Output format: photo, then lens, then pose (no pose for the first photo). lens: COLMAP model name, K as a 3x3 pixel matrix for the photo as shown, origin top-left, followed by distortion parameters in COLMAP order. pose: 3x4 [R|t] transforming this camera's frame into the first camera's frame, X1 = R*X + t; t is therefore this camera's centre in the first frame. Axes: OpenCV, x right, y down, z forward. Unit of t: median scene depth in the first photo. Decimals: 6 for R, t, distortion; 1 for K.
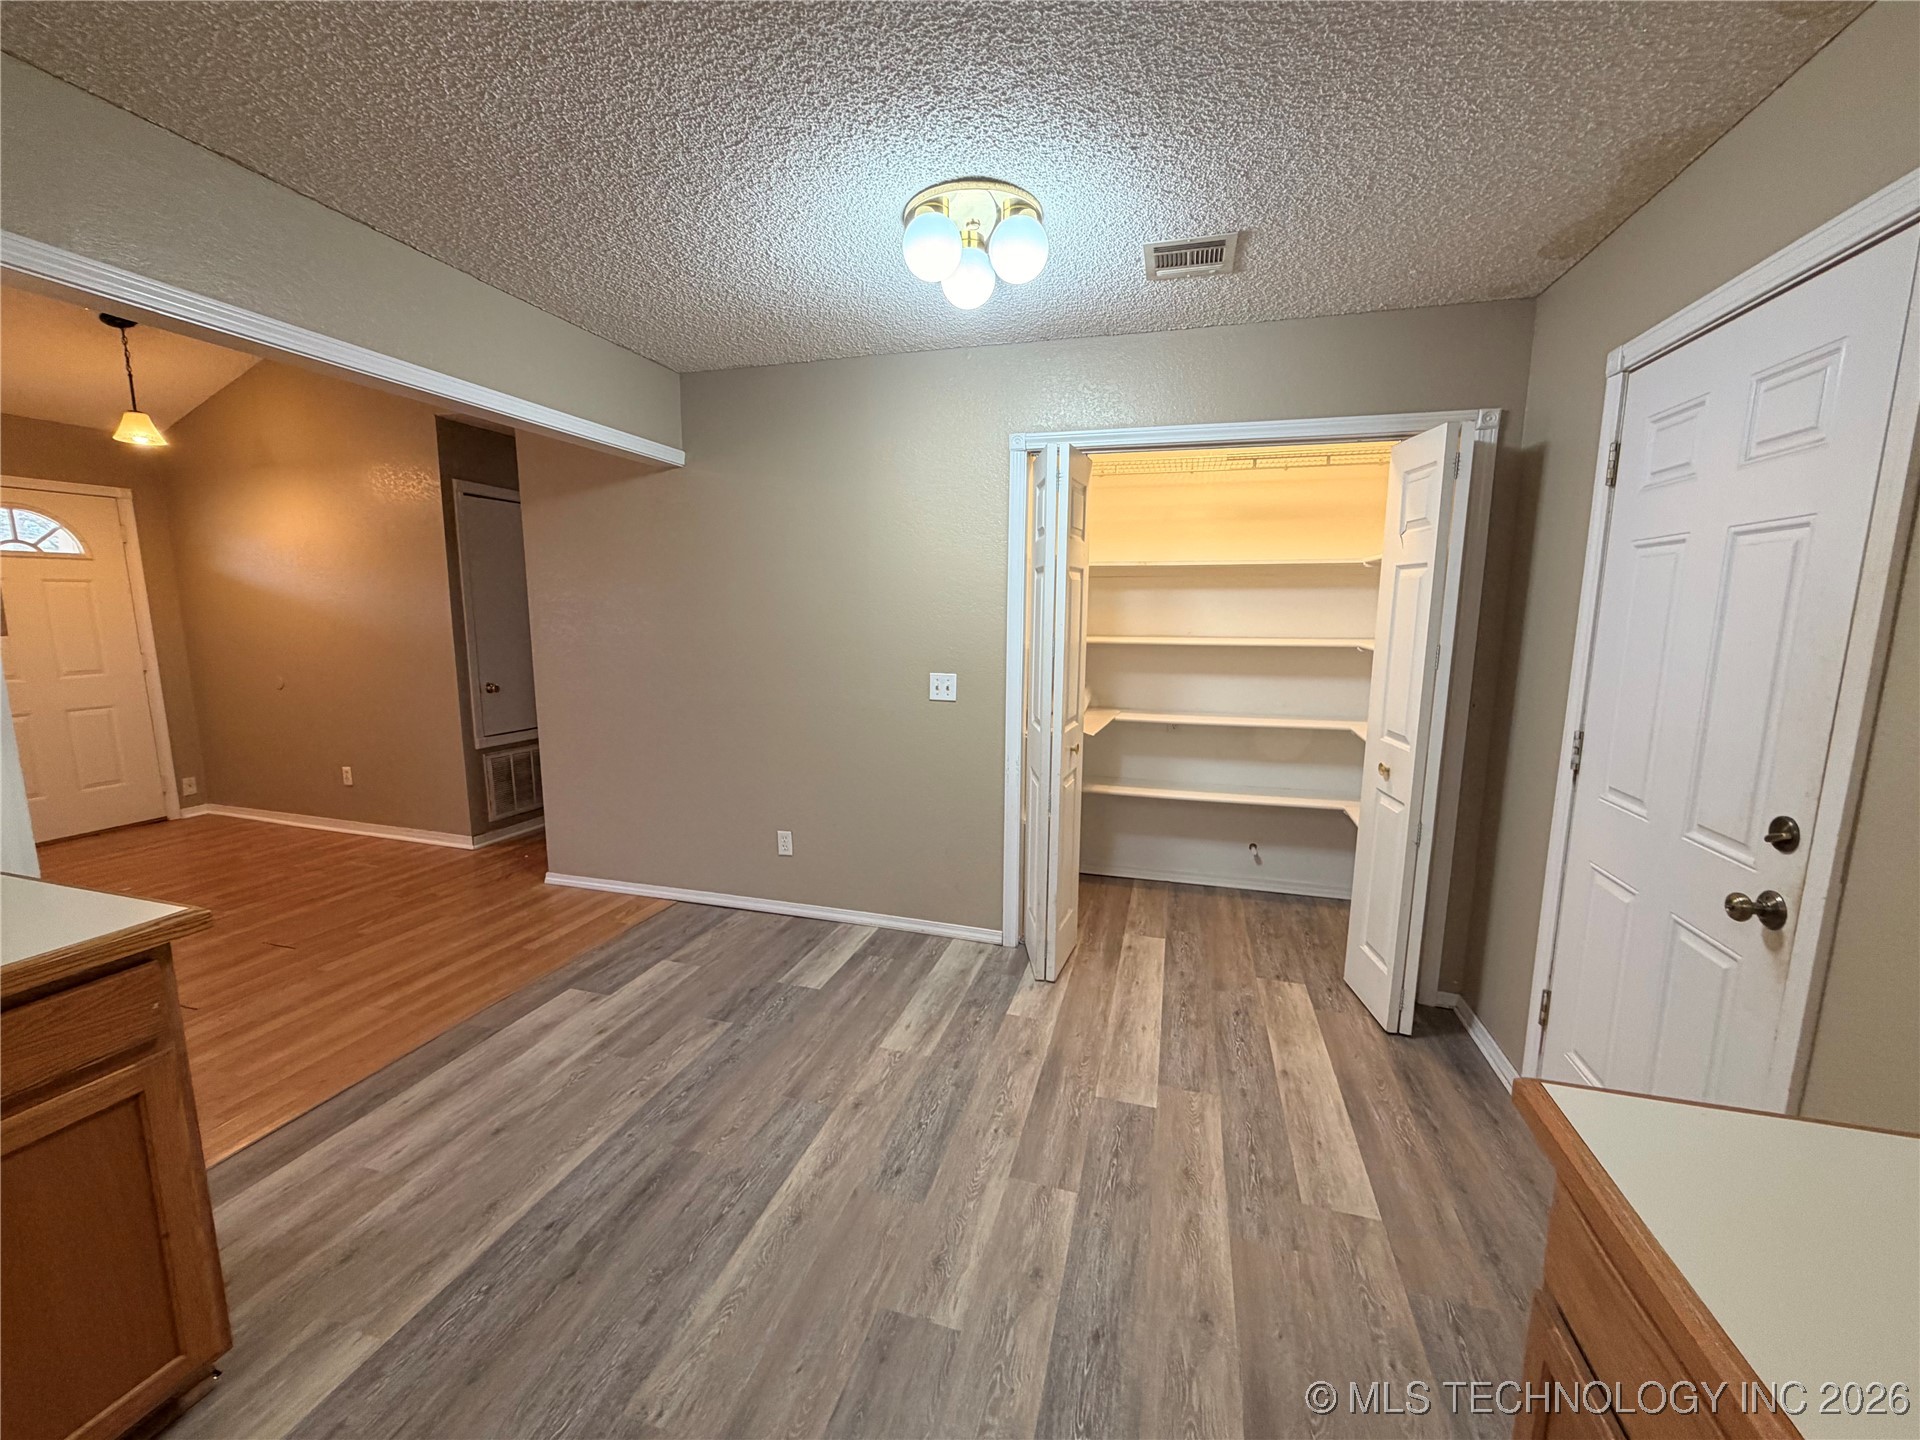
lens RADIAL K [[761.8, 0, 955.6], [0, 761.8, 717.2], [0, 0, 1]] dist [-0.000494, -0.000179]
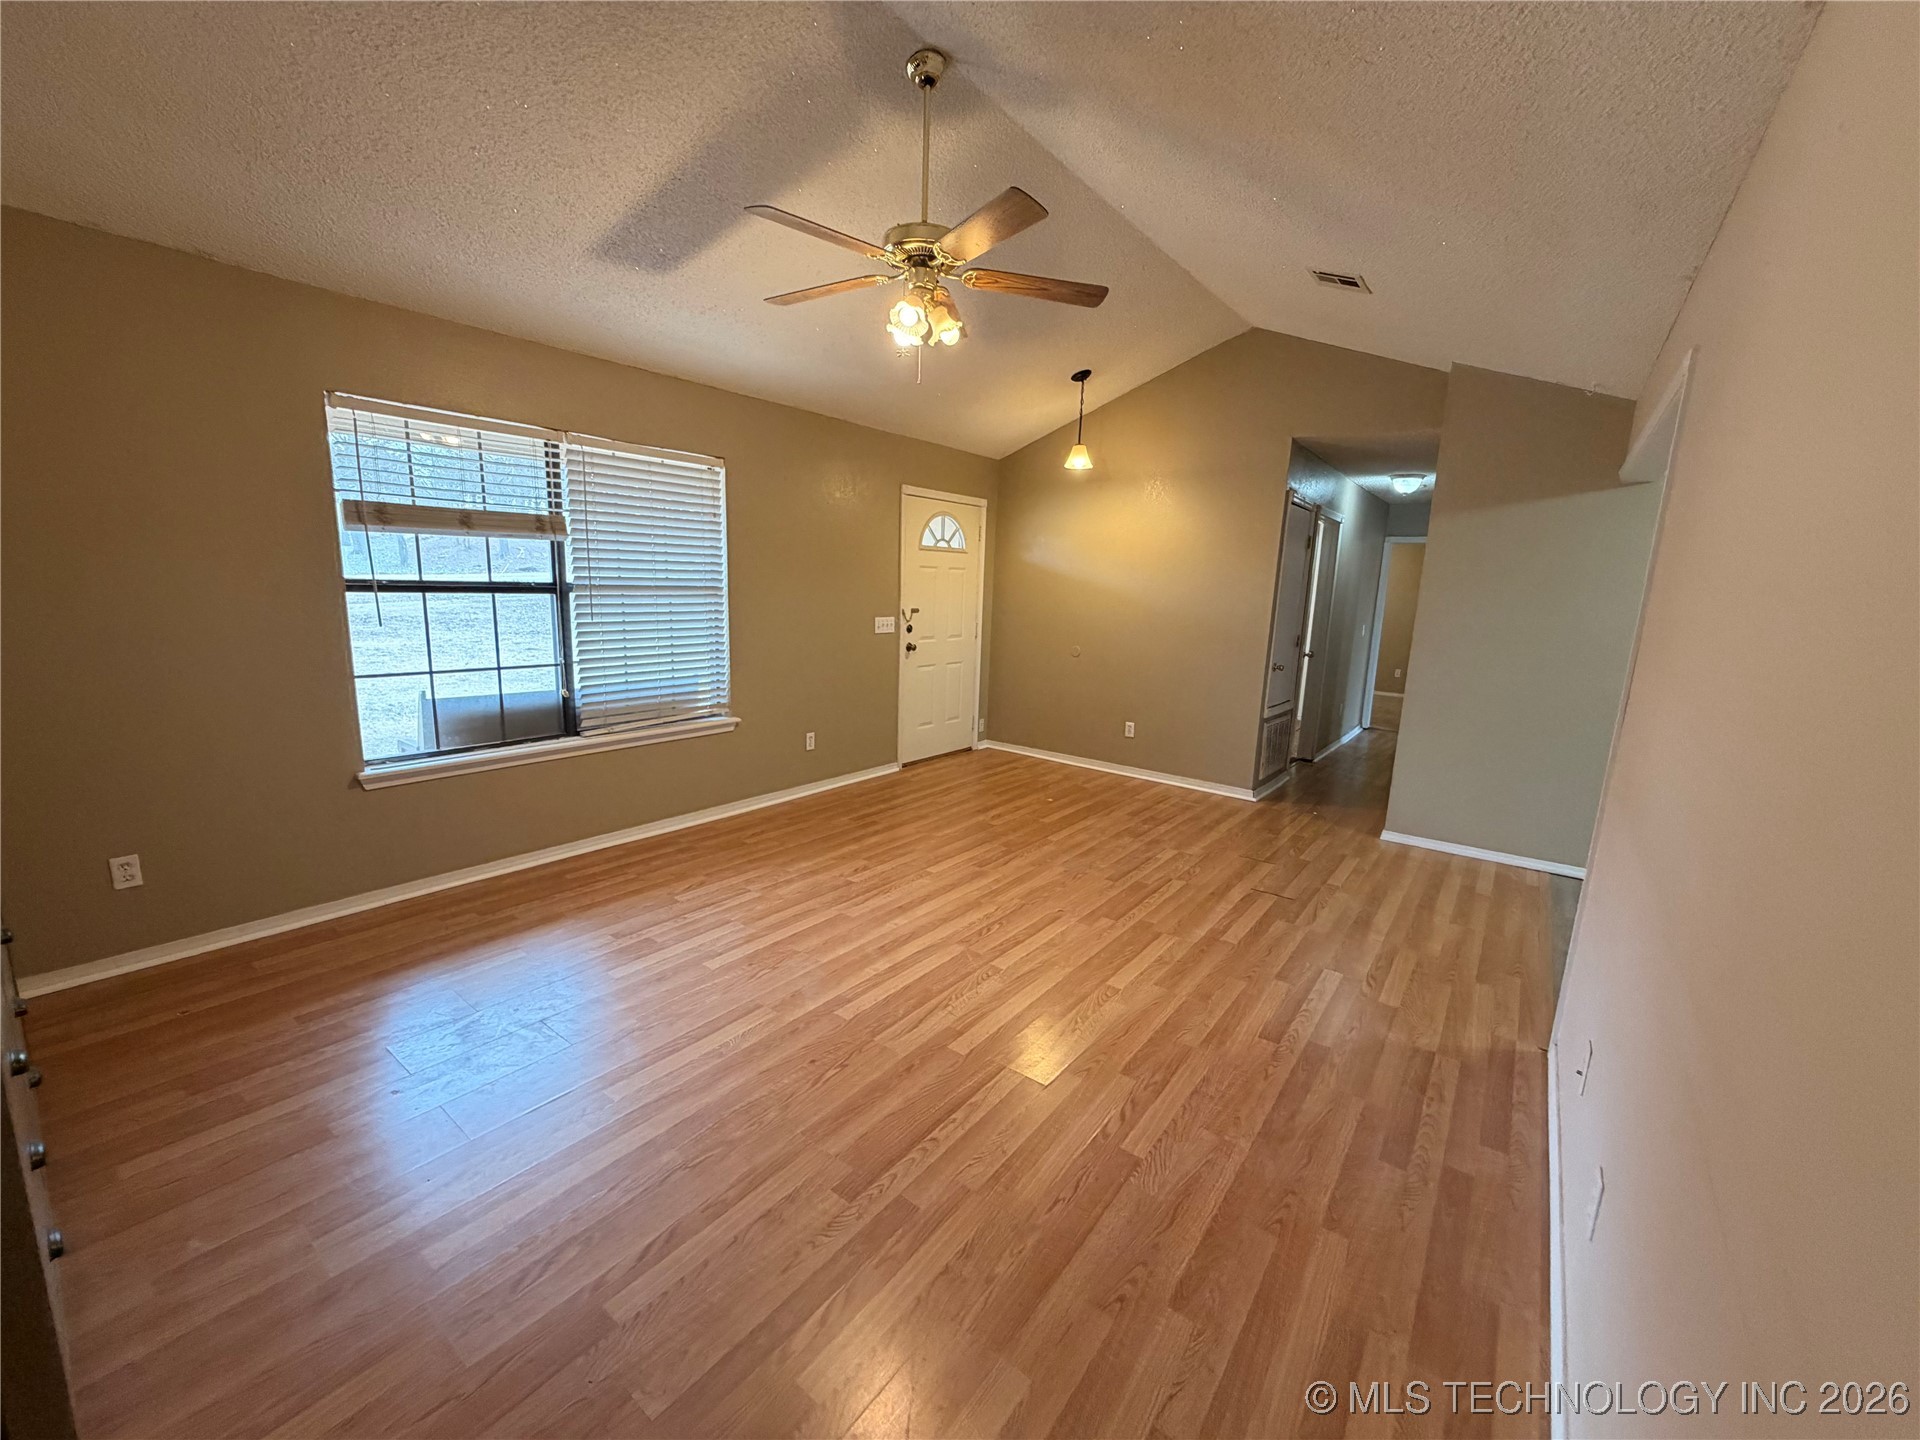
lens RADIAL K [[761.8, 0, 960.4], [0, 761.8, 725.6], [0, 0, 1]] dist [-0.000494, -0.000179]
pose [[0.934998, 0.091618, -0.342614, -1.467918], [-0.080056, 0.995645, 0.047771, 0.076260], [0.345499, -0.017237, 0.938261, -0.619769]]
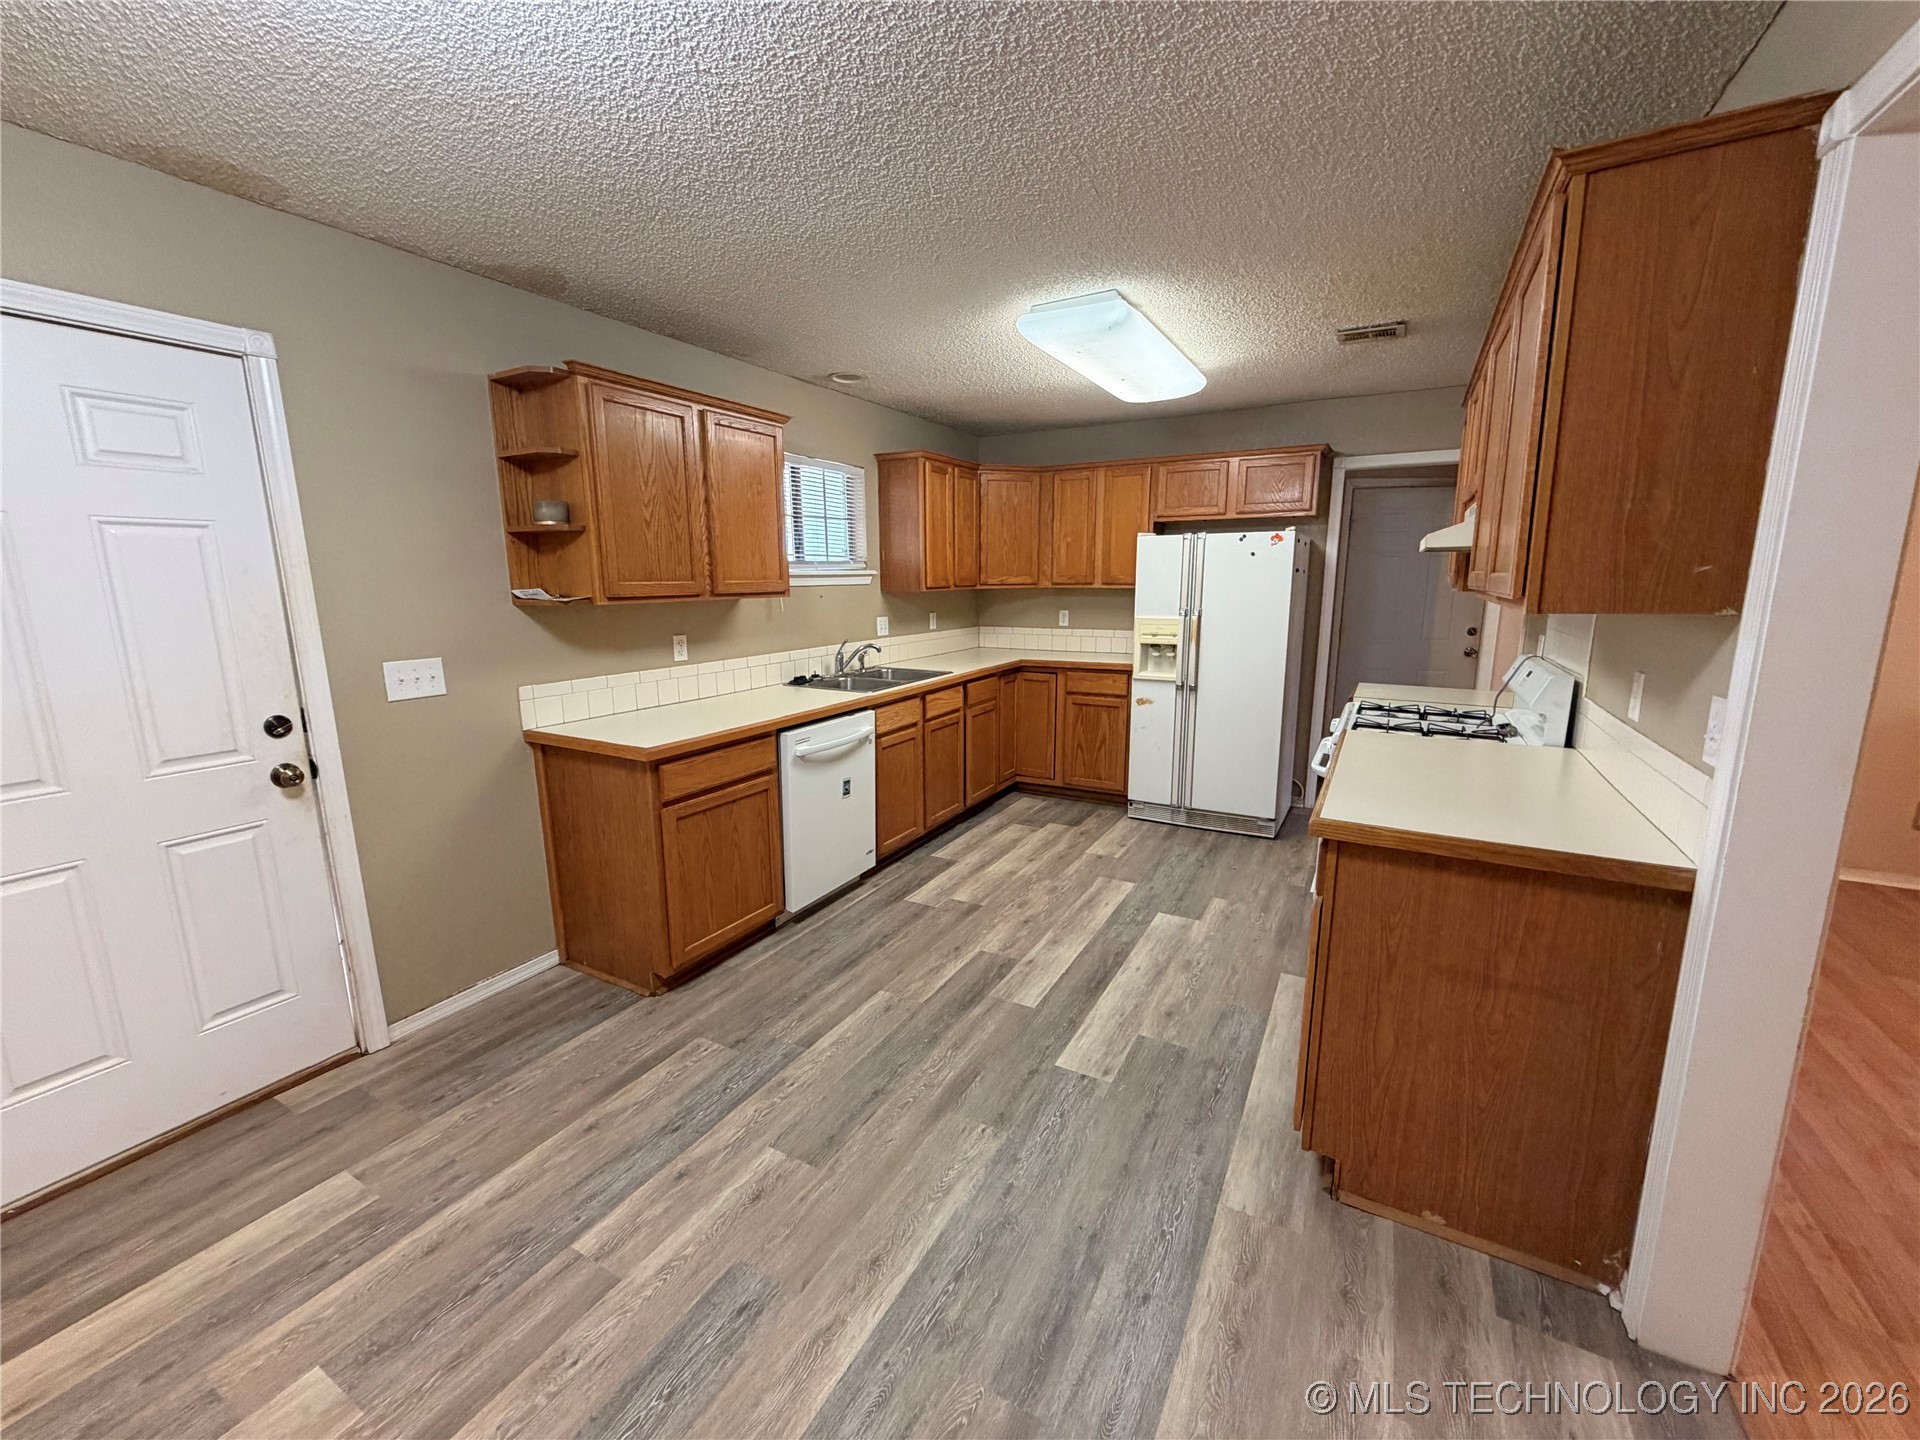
lens RADIAL K [[761.8, 0, 953.3], [0, 761.8, 721.5], [0, 0, 1]] dist [-0.000494, -0.000179]
pose [[-0.974436, -0.043439, 0.220427, -0.412753], [0.031372, 0.945209, 0.324956, -0.214049], [-0.222466, 0.323564, -0.919682, 1.406113]]
